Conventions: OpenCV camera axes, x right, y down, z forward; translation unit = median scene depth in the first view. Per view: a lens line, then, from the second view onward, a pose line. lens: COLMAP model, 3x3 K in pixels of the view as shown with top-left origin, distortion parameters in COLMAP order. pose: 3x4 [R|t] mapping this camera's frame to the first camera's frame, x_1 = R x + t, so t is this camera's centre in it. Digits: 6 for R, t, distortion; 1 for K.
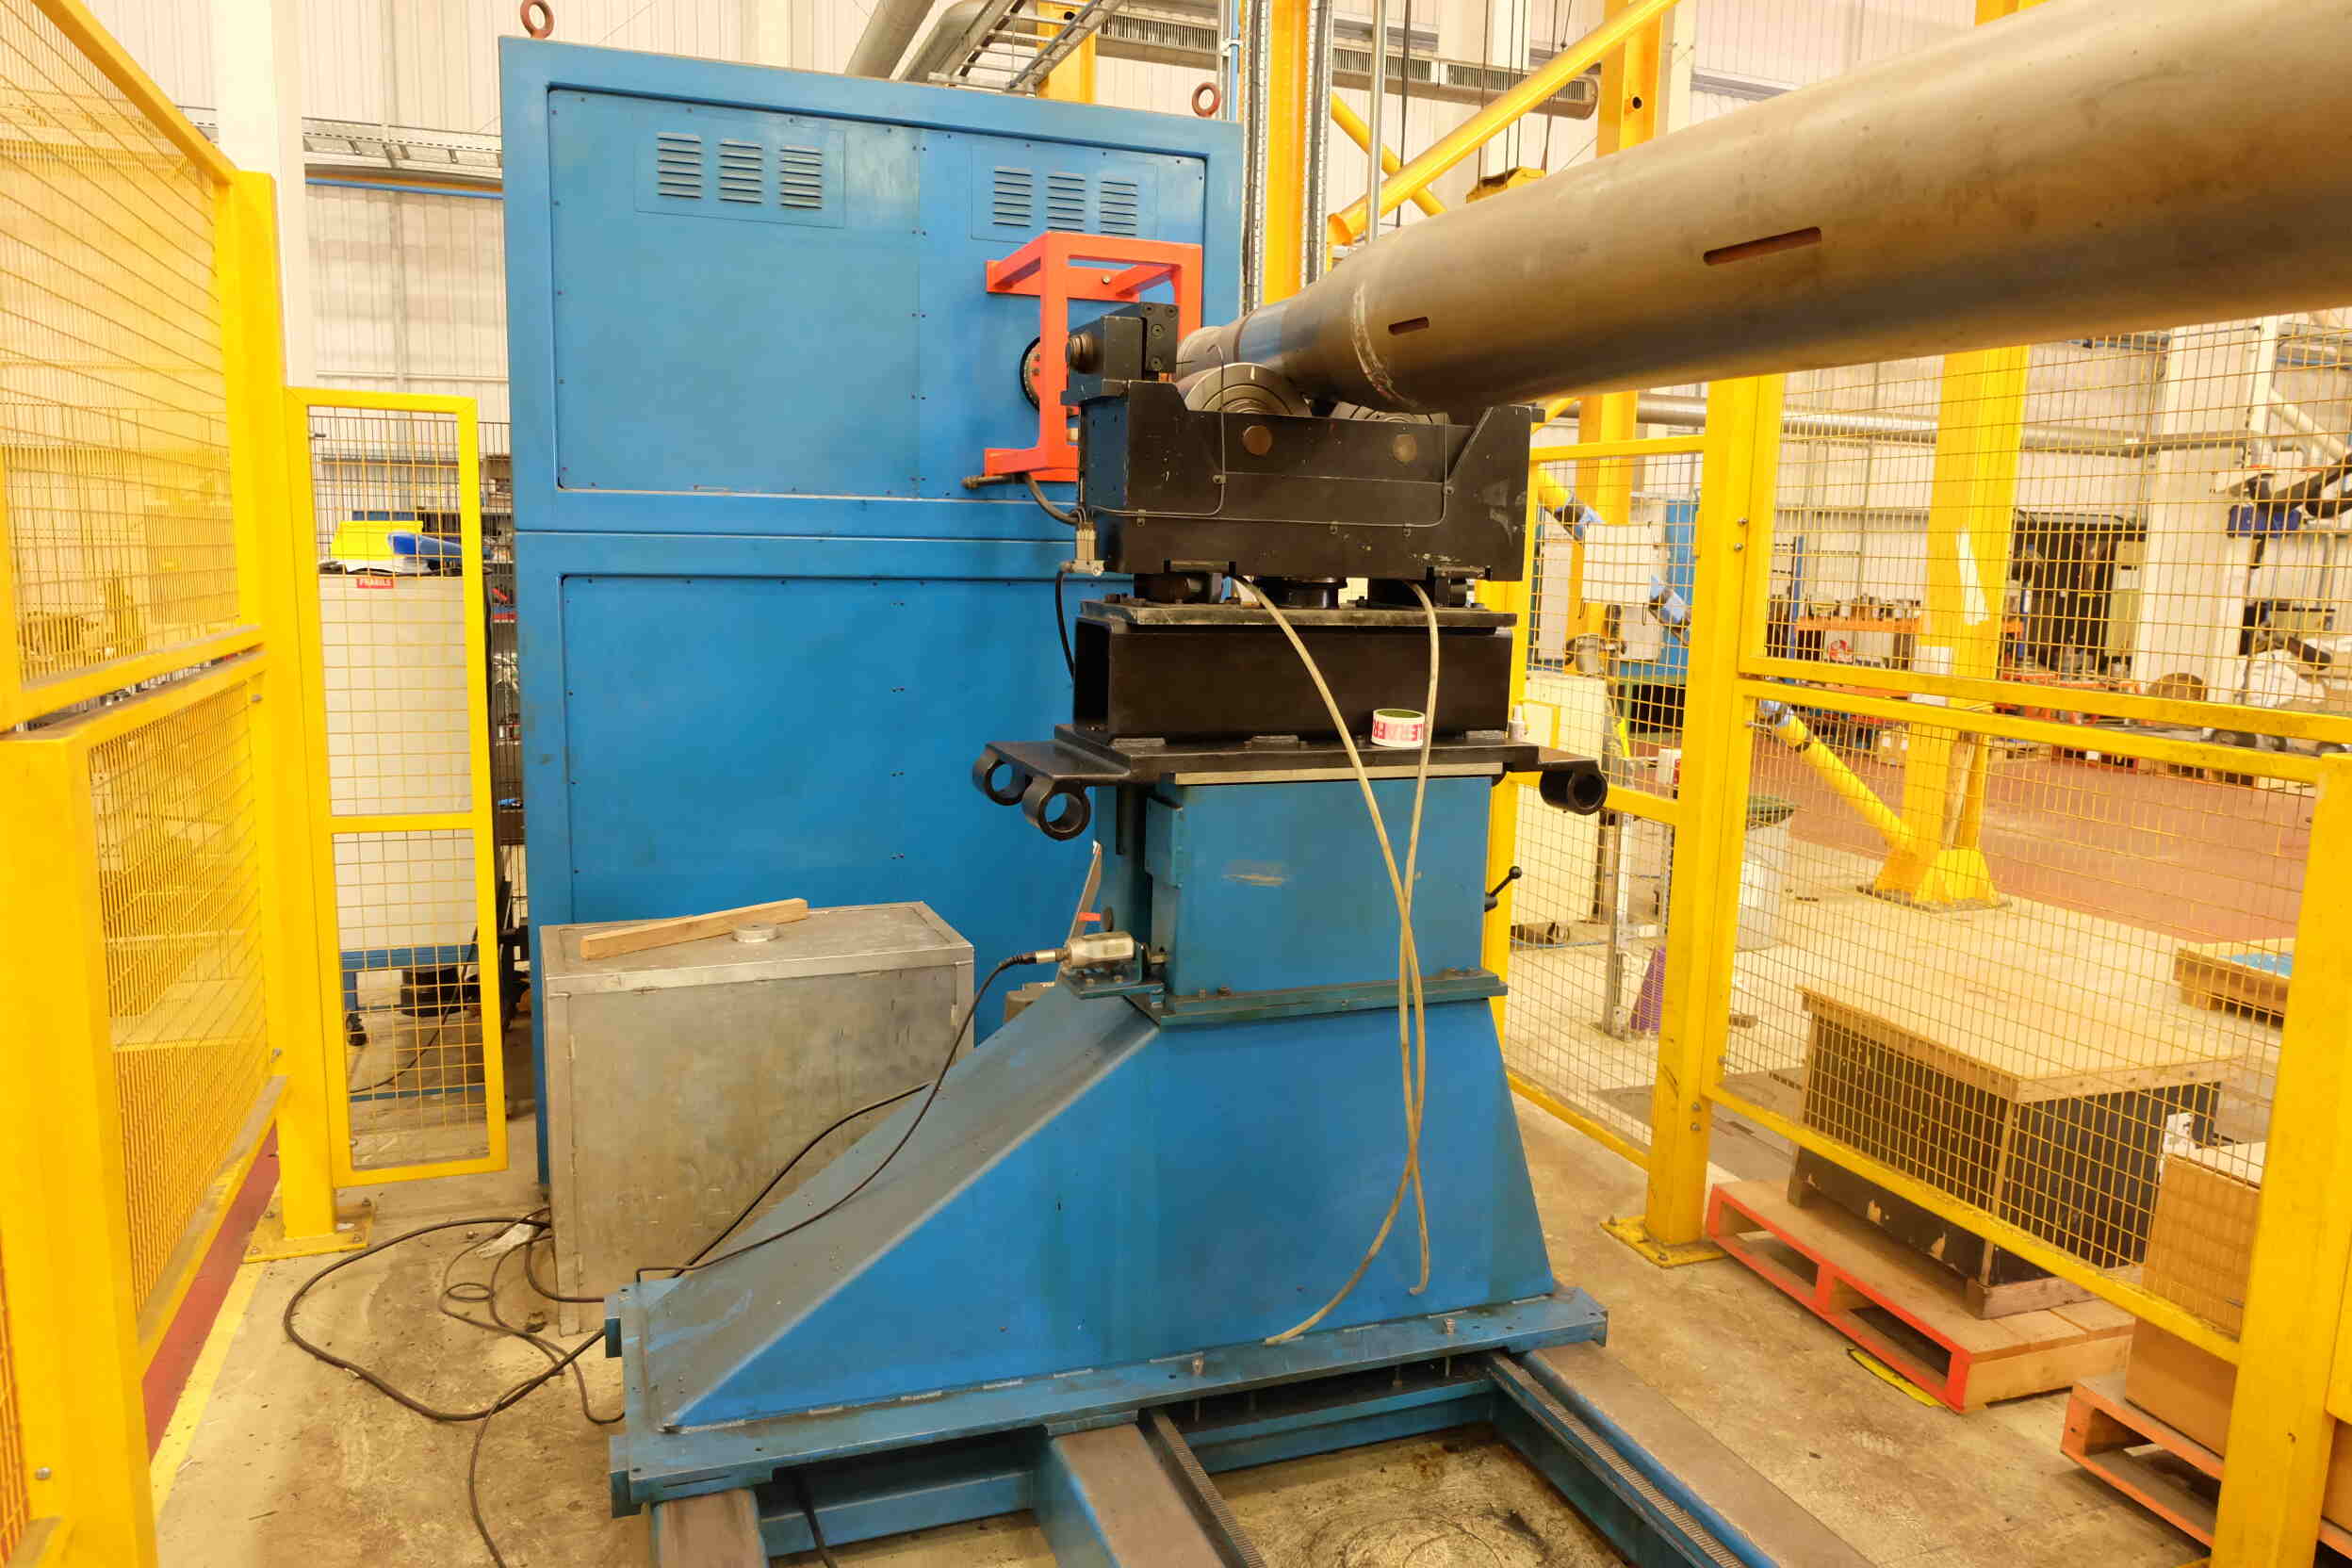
lens RADIAL K [[1603.1, 0, 1196.5], [0, 1603.1, 781.8], [0, 0, 1]] dist [-0.042234, 0.034267]
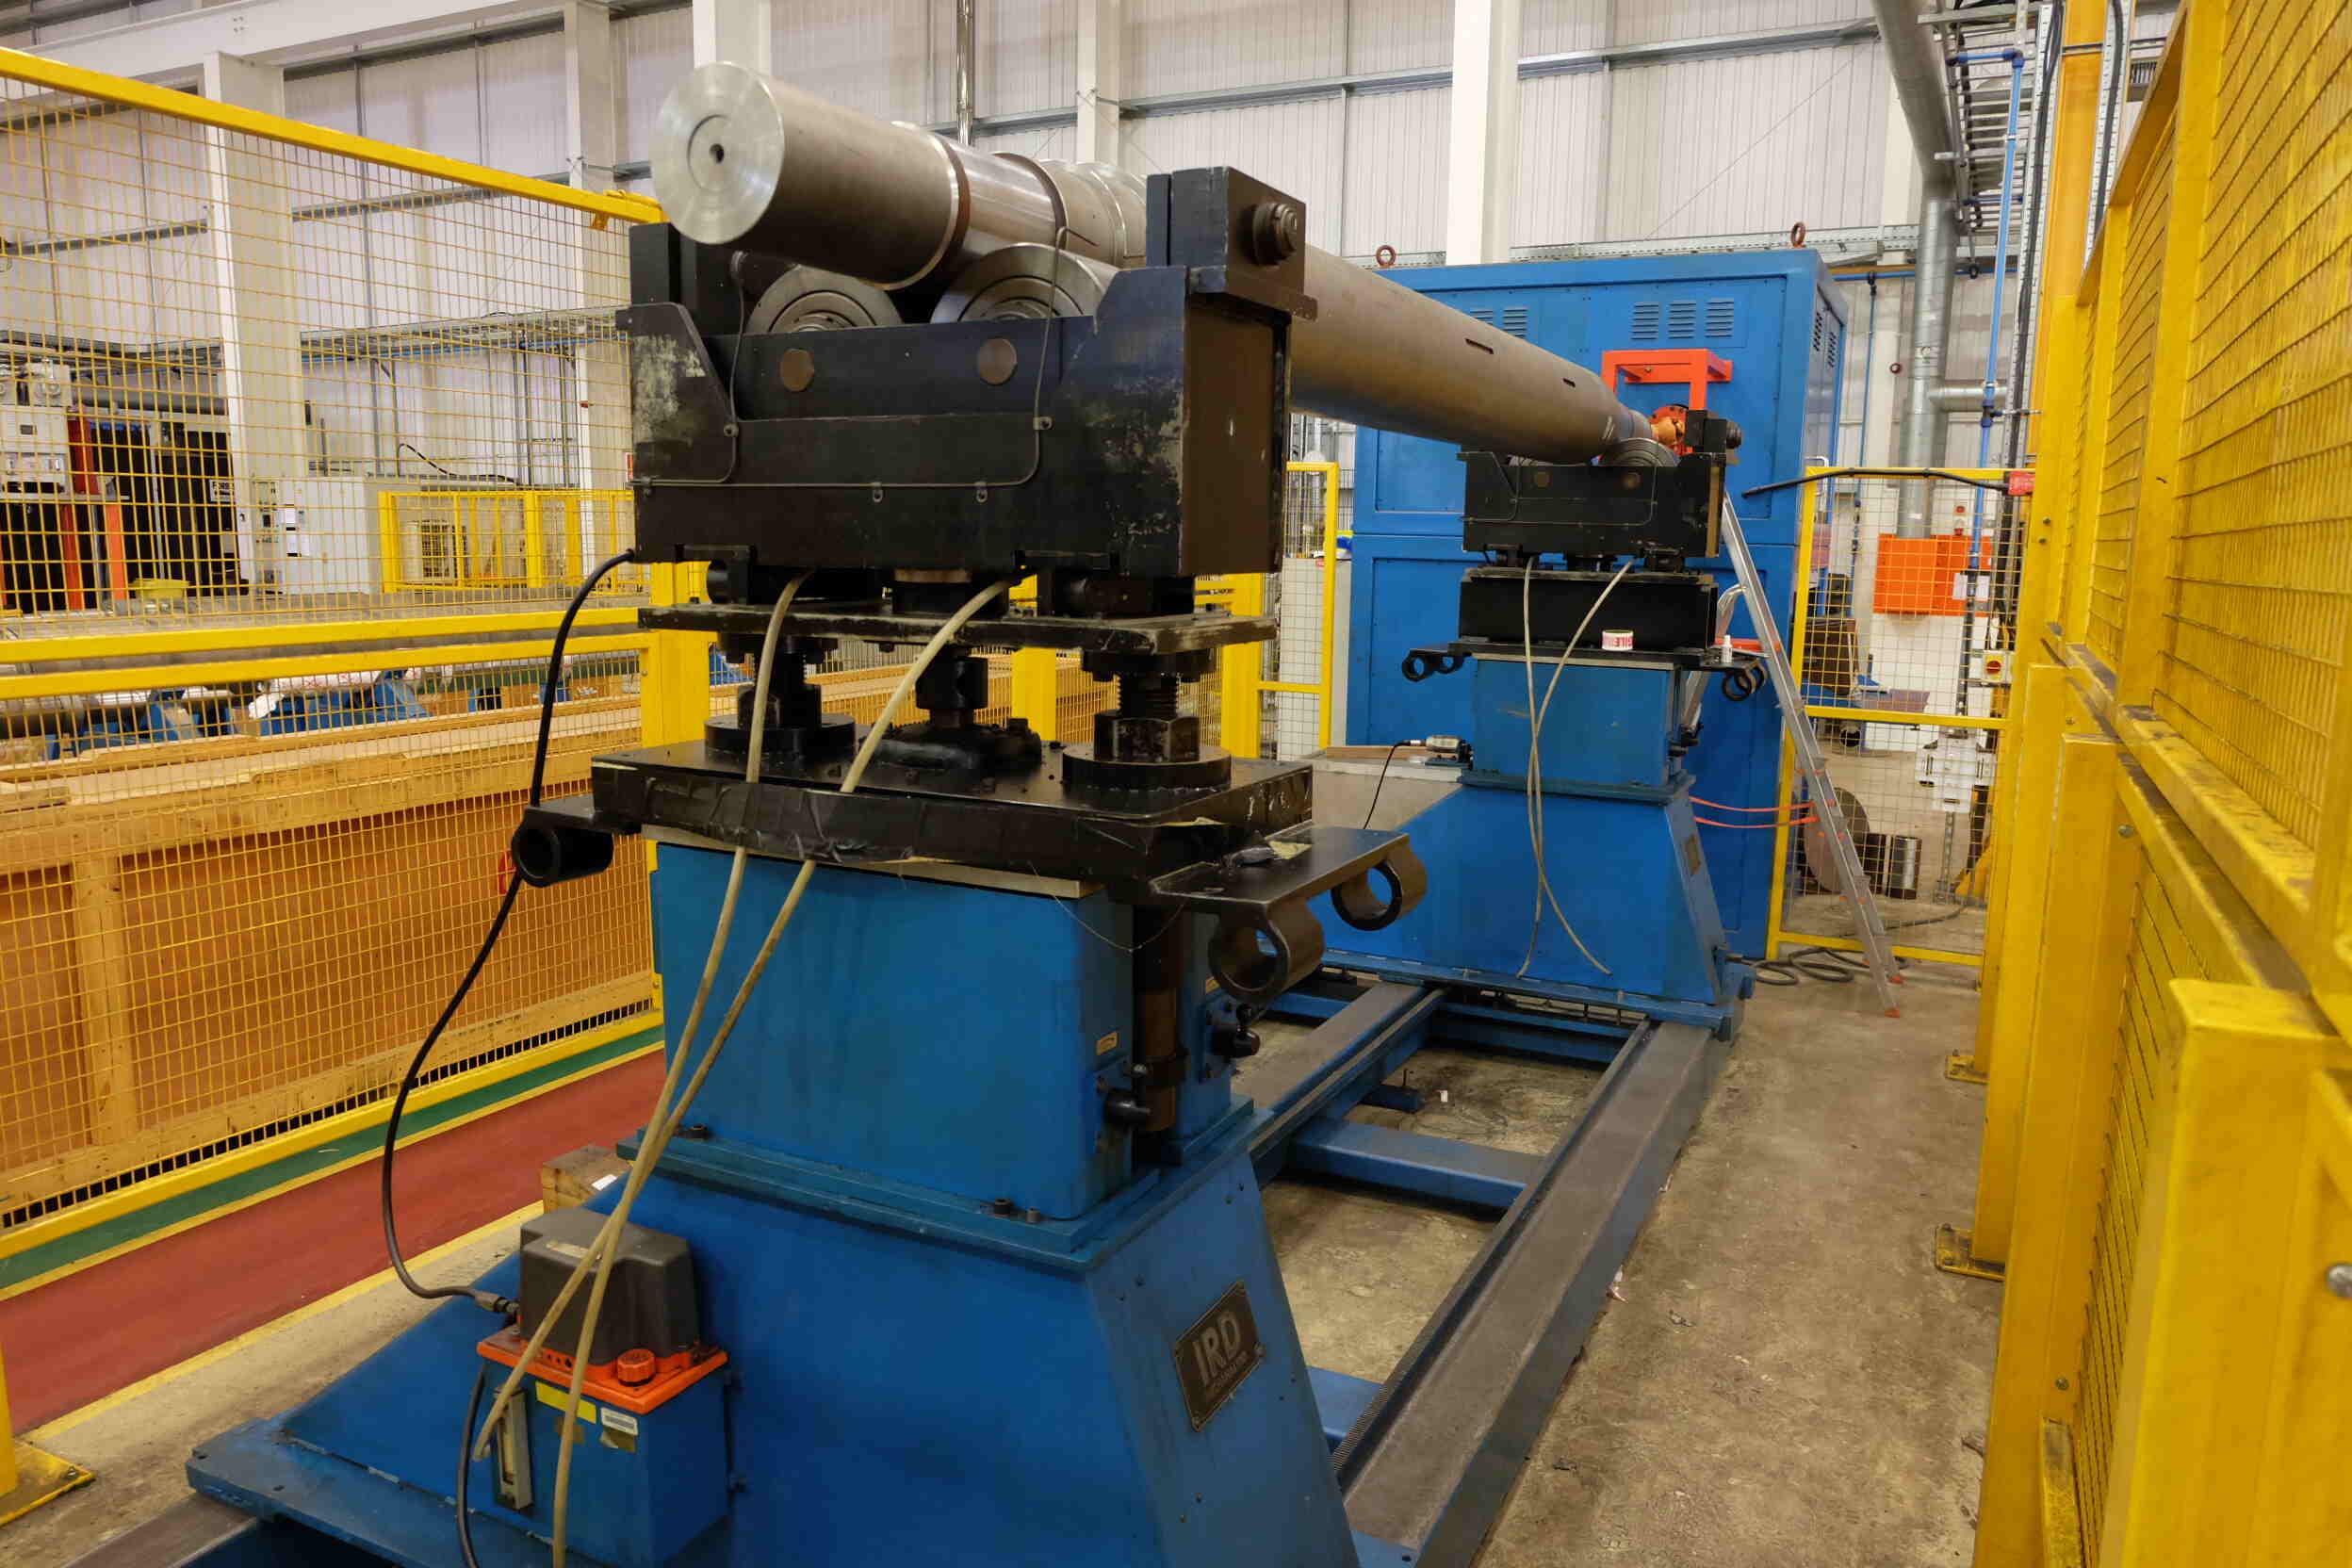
lens RADIAL K [[1603.1, 0, 1192.0], [0, 1603.1, 768.1], [0, 0, 1]] dist [-0.042234, 0.034267]
pose [[0.677628, 0.098501, -0.728779, 0.990590], [-0.114915, 0.992998, 0.027364, 0.099321], [0.726371, 0.065205, 0.684202, -0.473339]]
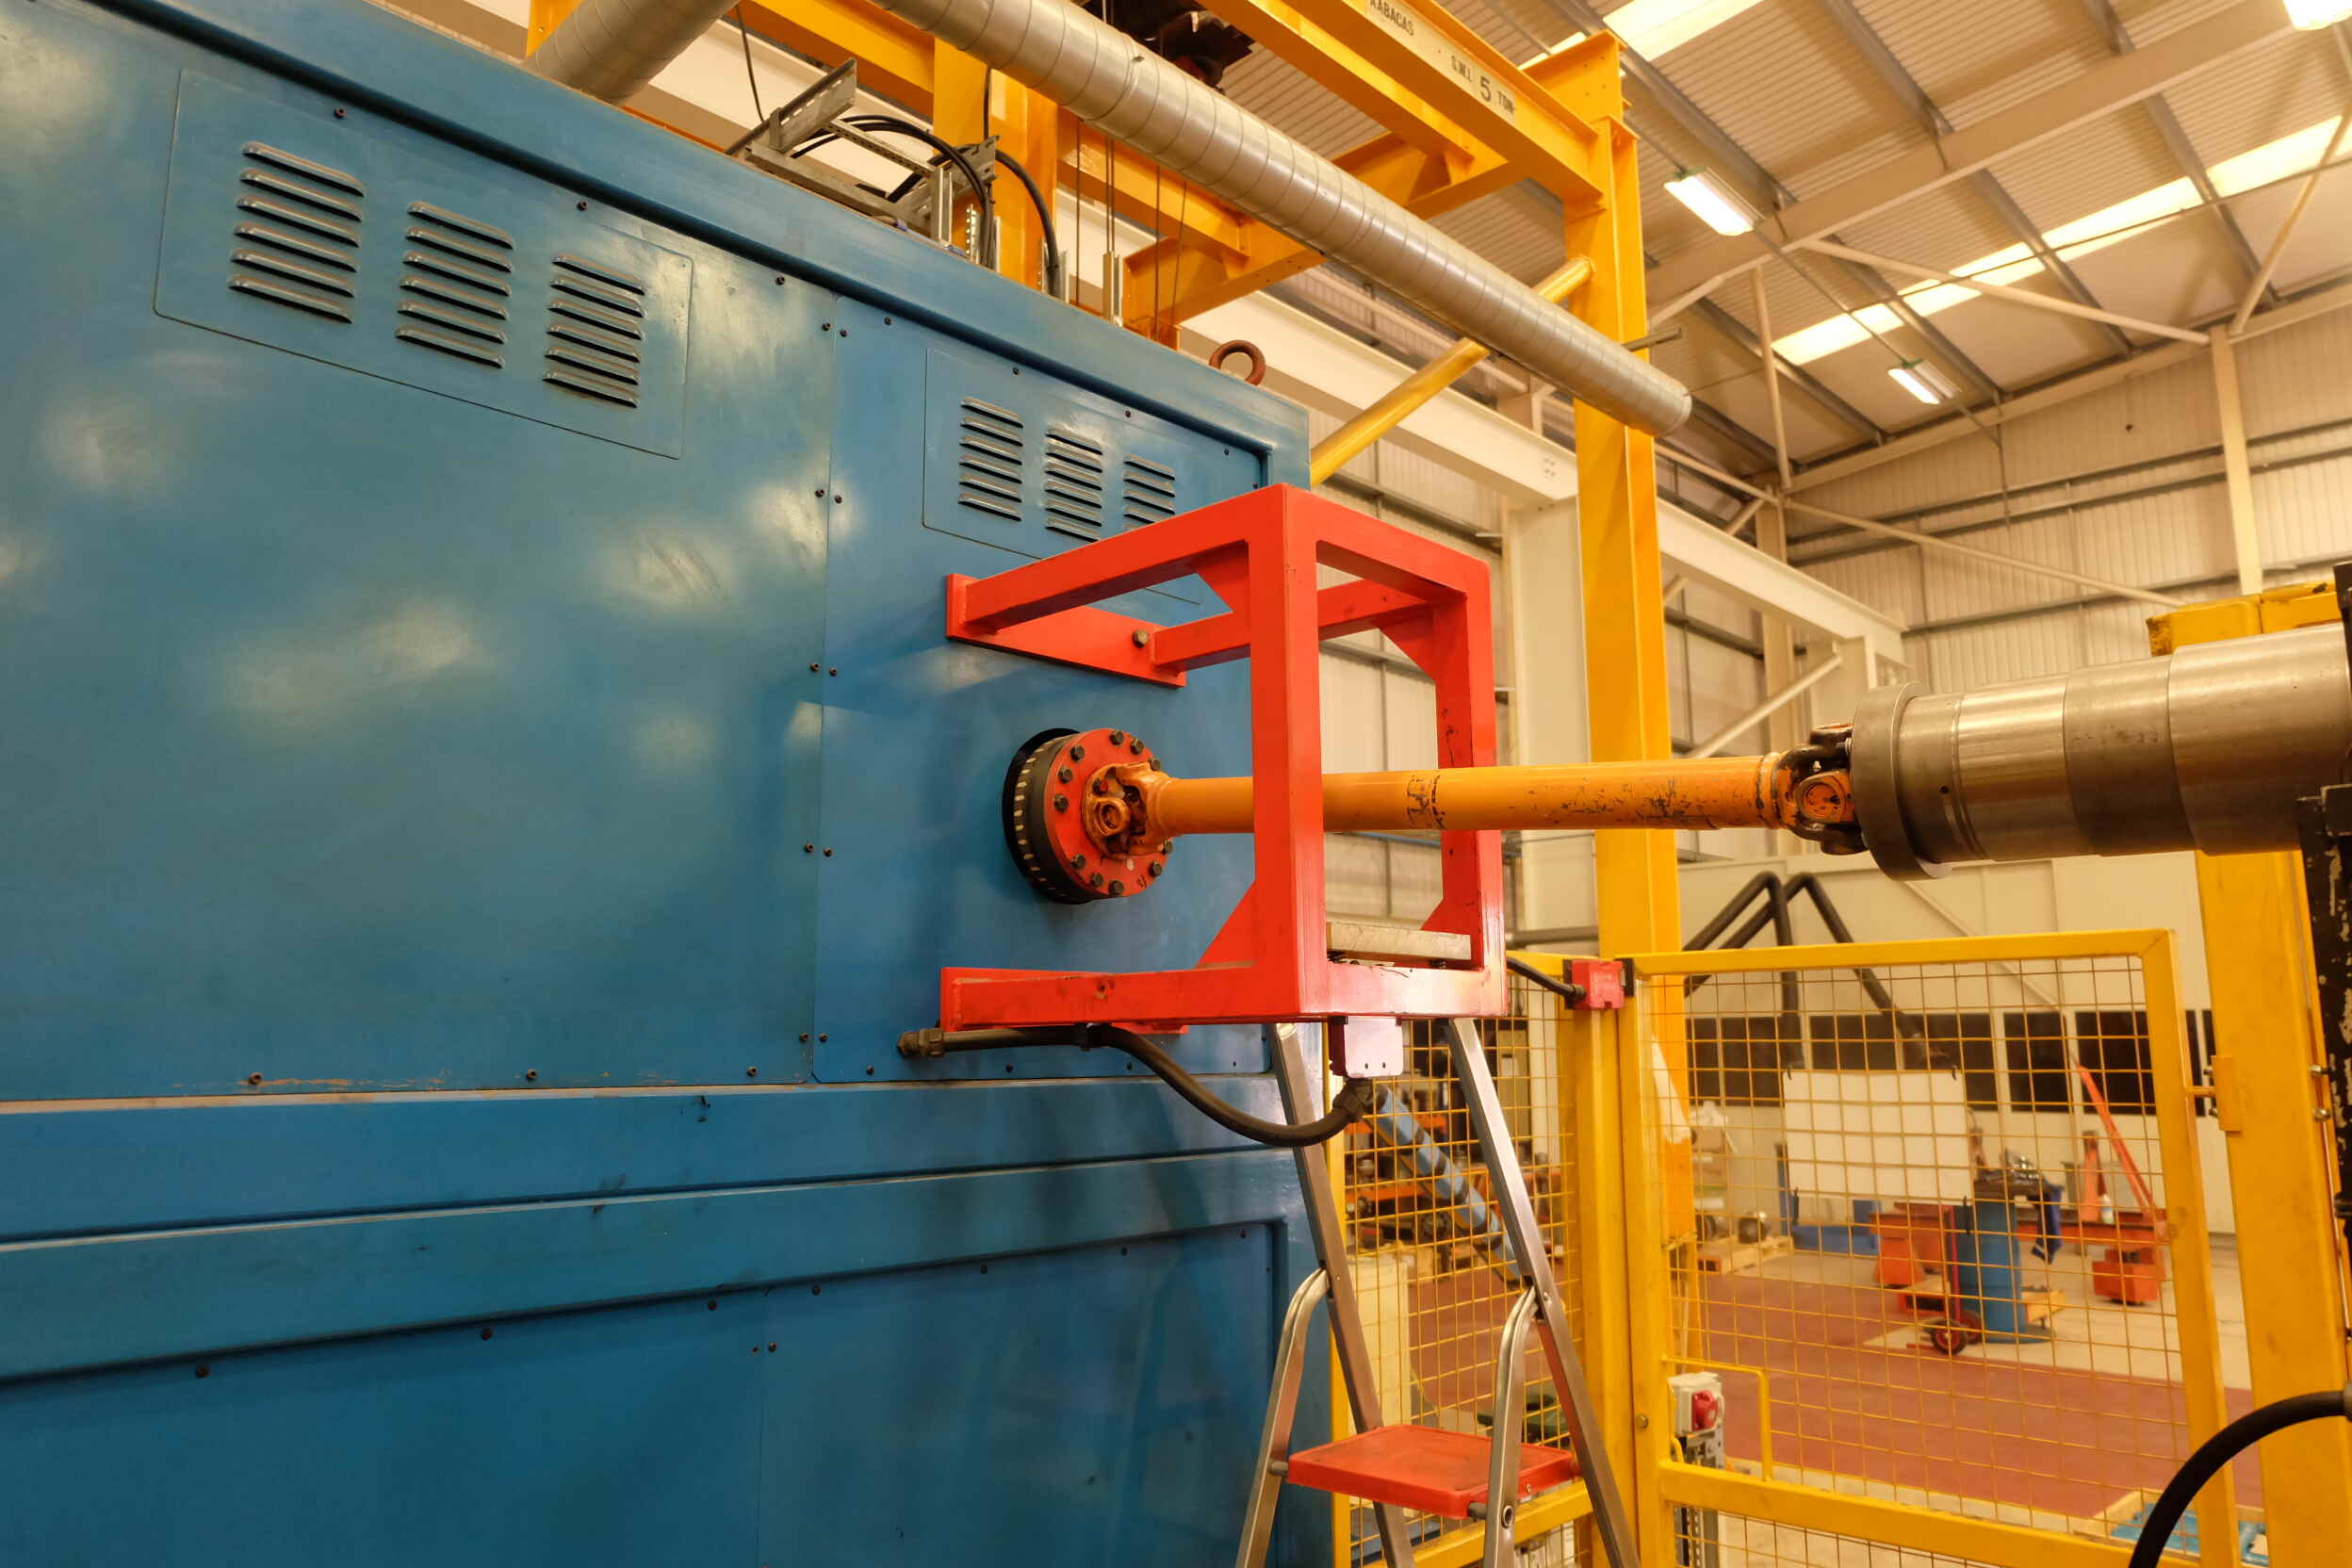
lens RADIAL K [[1603.1, 0, 1175.6], [0, 1603.1, 780.2], [0, 0, 1]] dist [-0.042234, 0.034267]
pose [[0.895403, 0.040655, 0.443396, -0.360886], [0.096484, 0.954446, -0.282355, -0.163149], [-0.434676, 0.295602, 0.850691, 0.749840]]
